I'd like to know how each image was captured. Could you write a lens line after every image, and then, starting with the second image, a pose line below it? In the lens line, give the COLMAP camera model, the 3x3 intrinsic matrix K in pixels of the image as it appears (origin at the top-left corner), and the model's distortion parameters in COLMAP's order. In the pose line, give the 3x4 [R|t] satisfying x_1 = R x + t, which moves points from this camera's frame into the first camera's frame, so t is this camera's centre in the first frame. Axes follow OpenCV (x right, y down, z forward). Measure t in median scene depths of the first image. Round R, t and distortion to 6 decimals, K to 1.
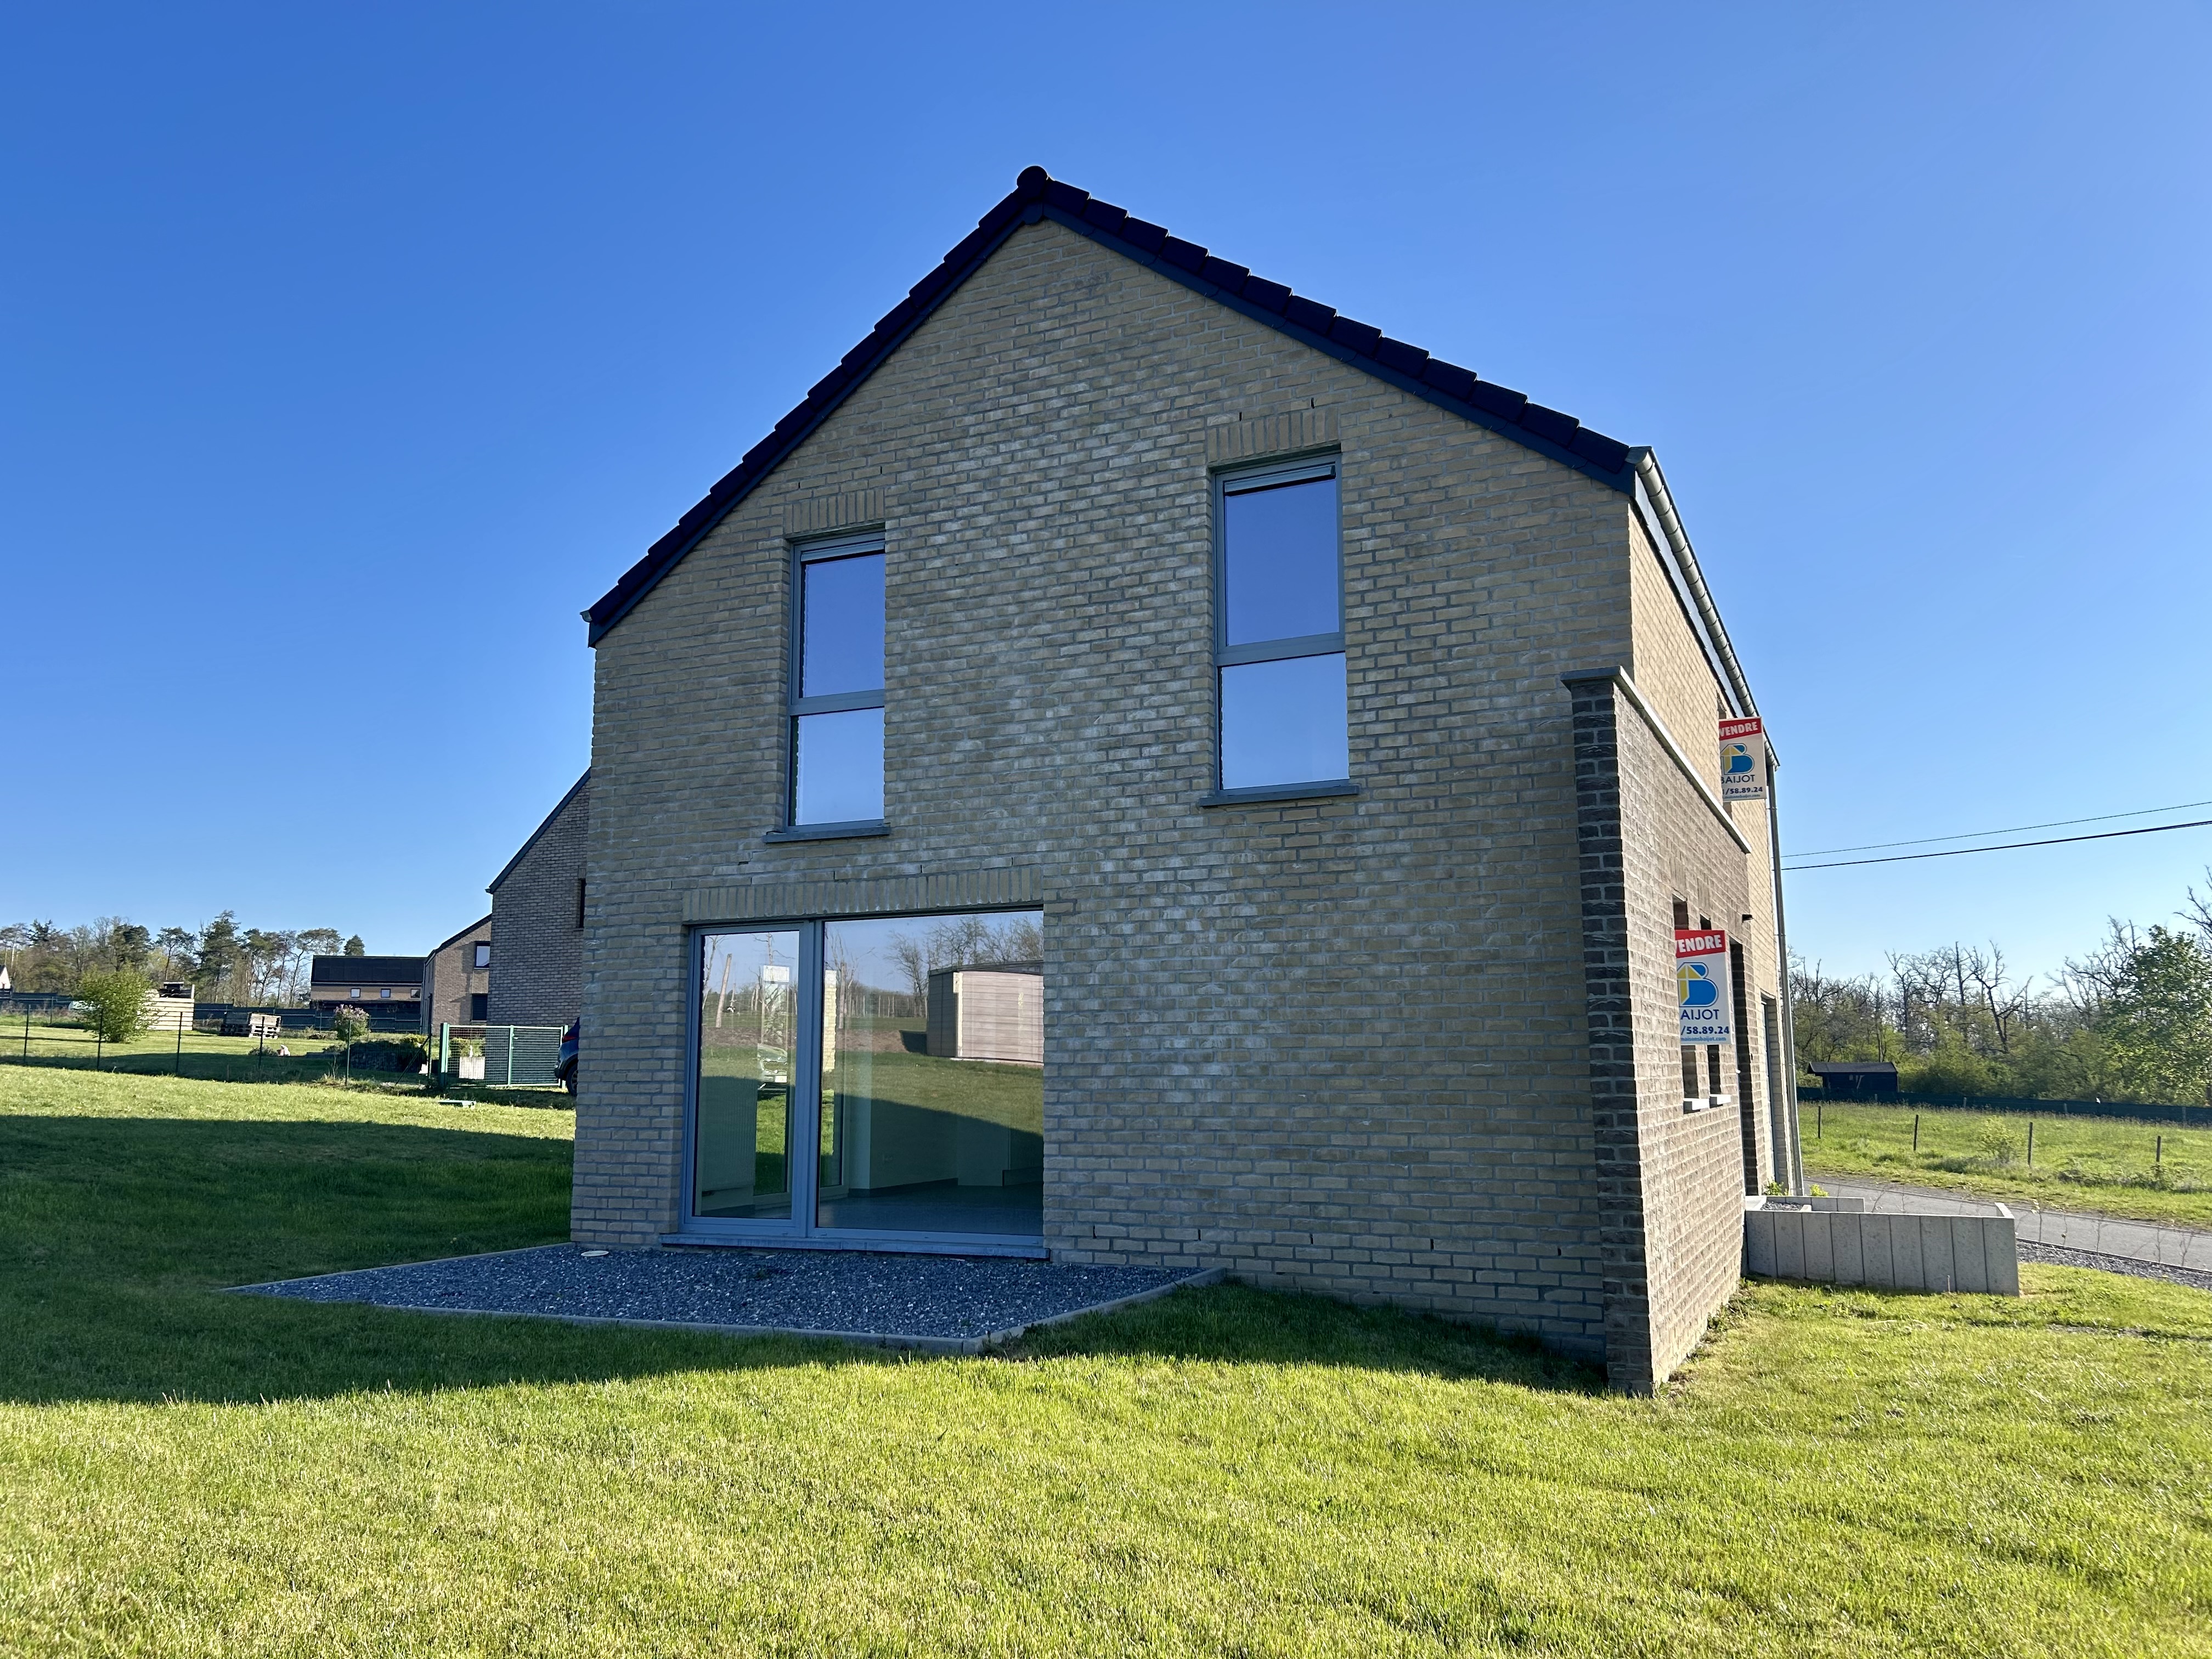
lens RADIAL K [[1715.3, 0, 1104.2], [0, 1715.3, 839.8], [0, 0, 1]] dist [0.109316, -0.157981]
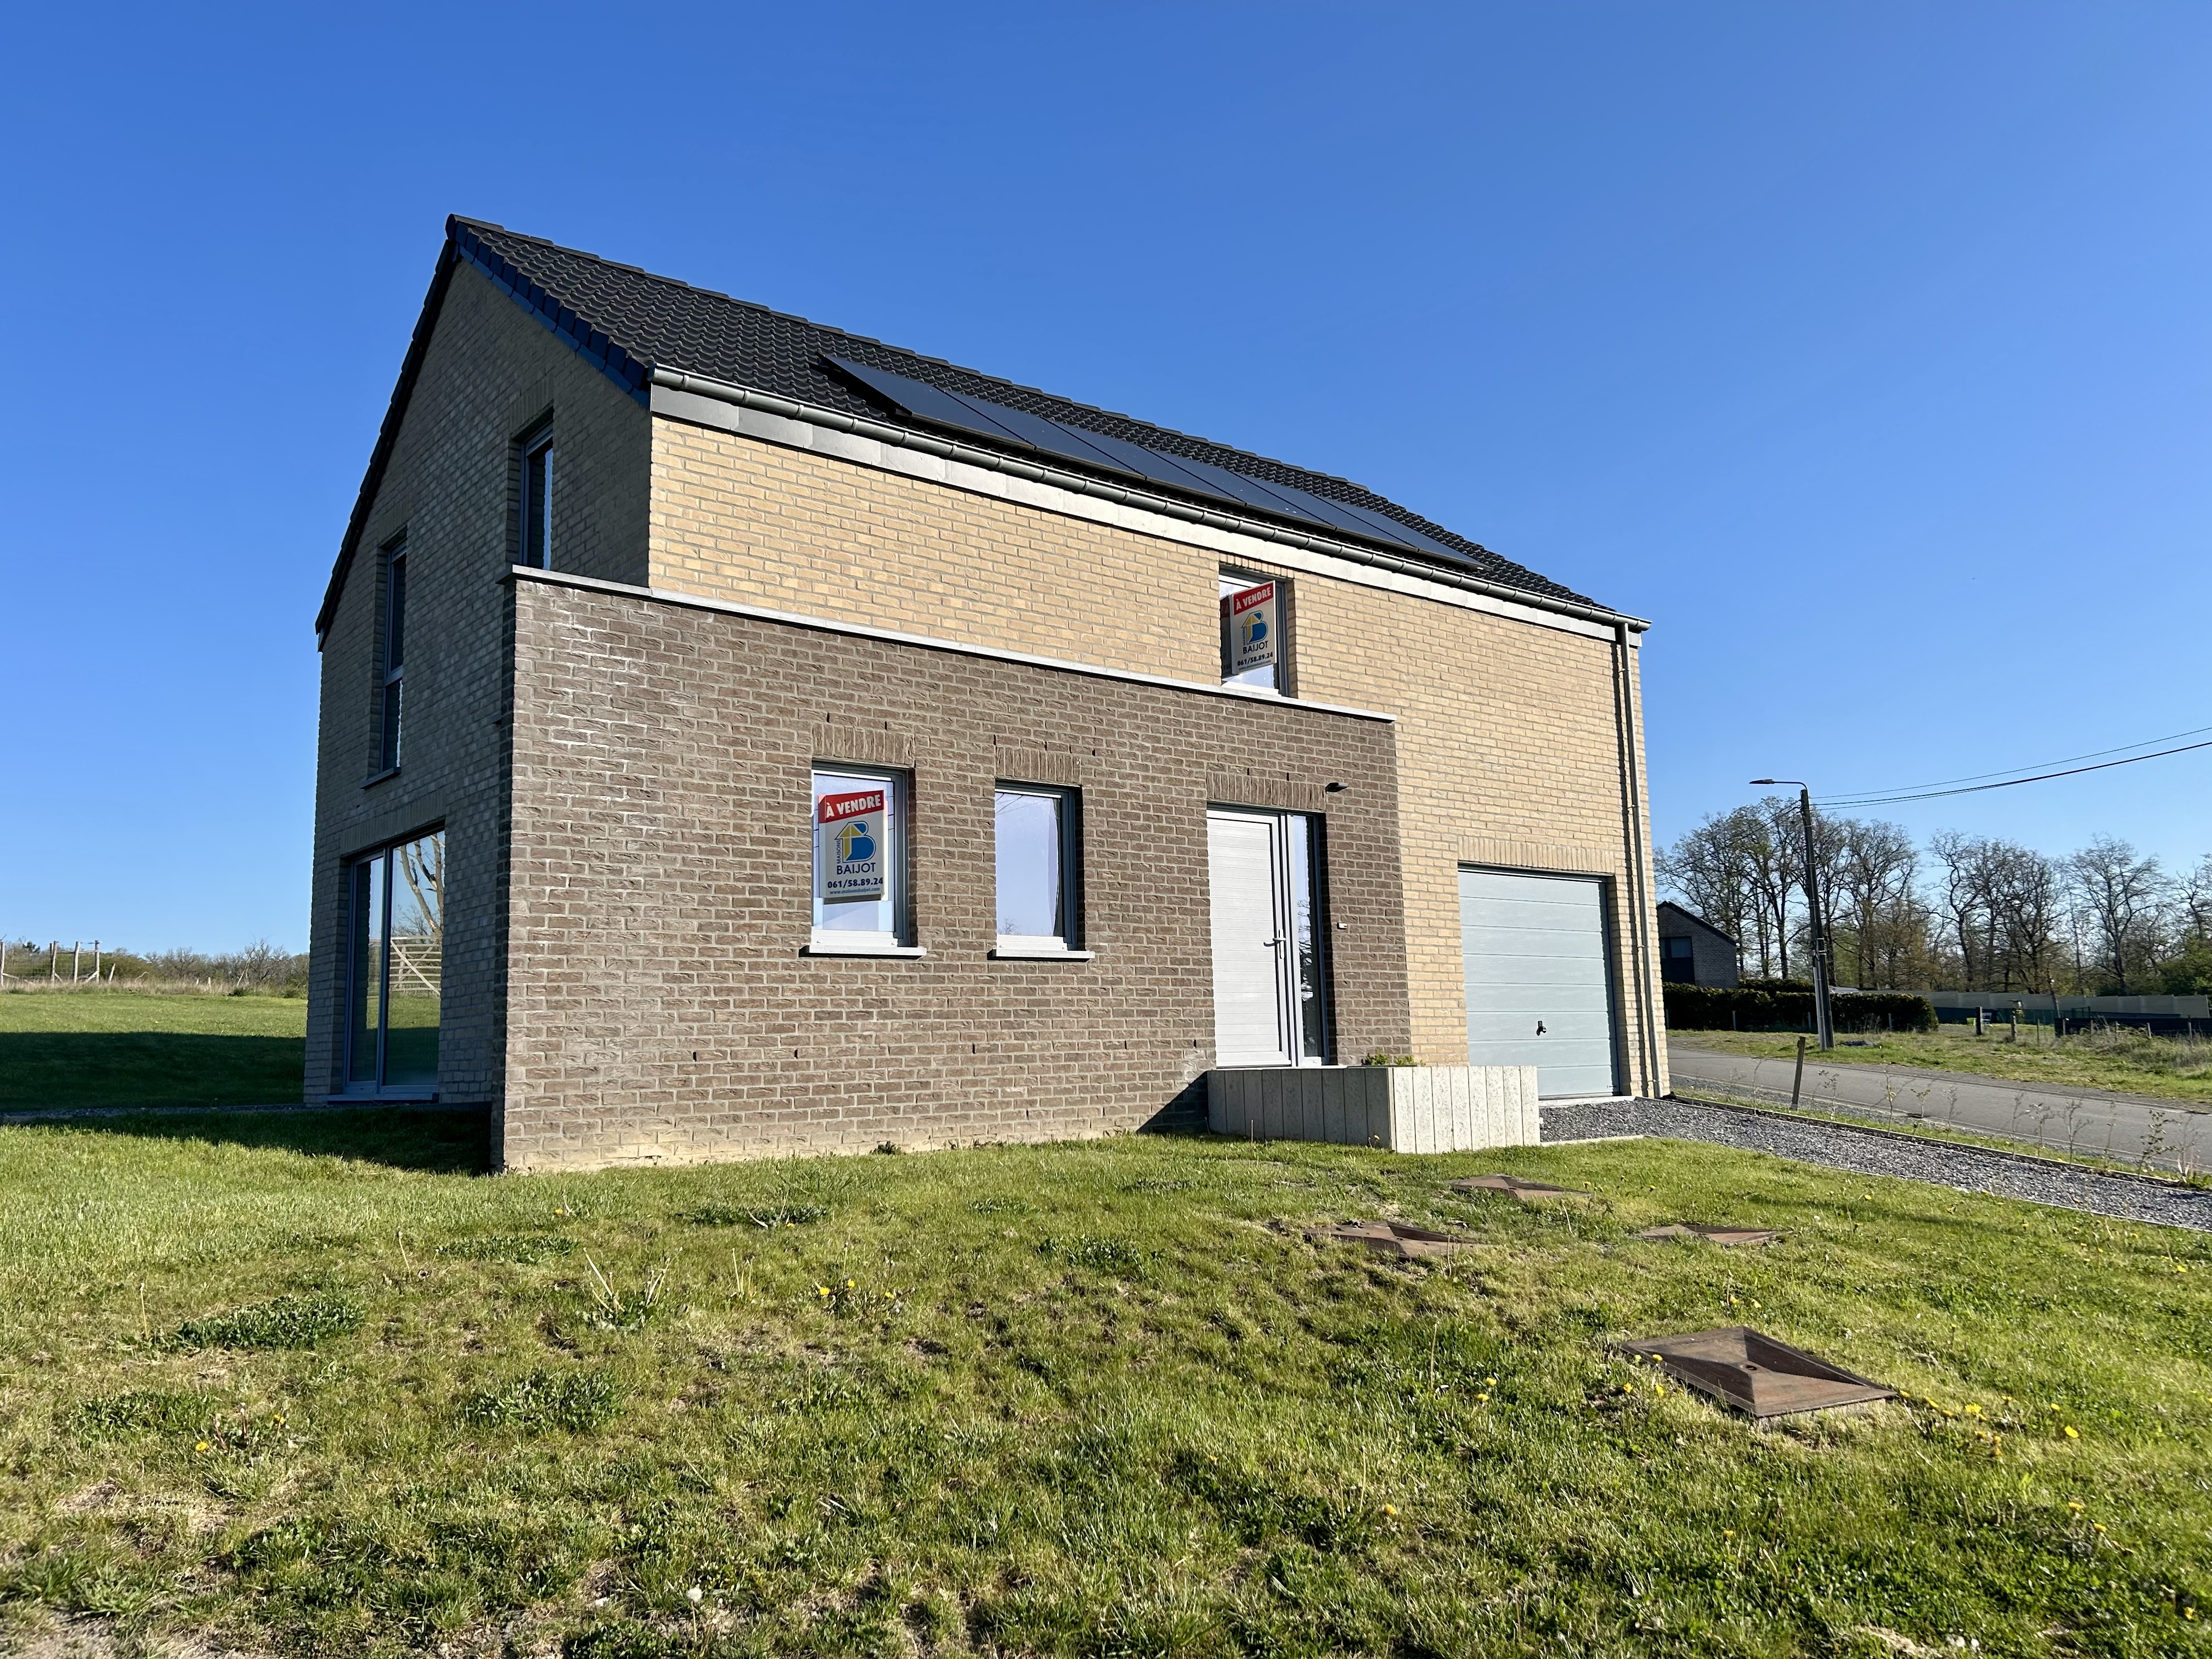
lens RADIAL K [[1715.3, 0, 1104.2], [0, 1715.3, 839.8], [0, 0, 1]] dist [0.109316, -0.157981]
pose [[0.897019, -0.074155, -0.435727, 0.829018], [0.077241, 0.996956, -0.010656, 0.092405], [0.435190, -0.024097, 0.900016, 0.084092]]
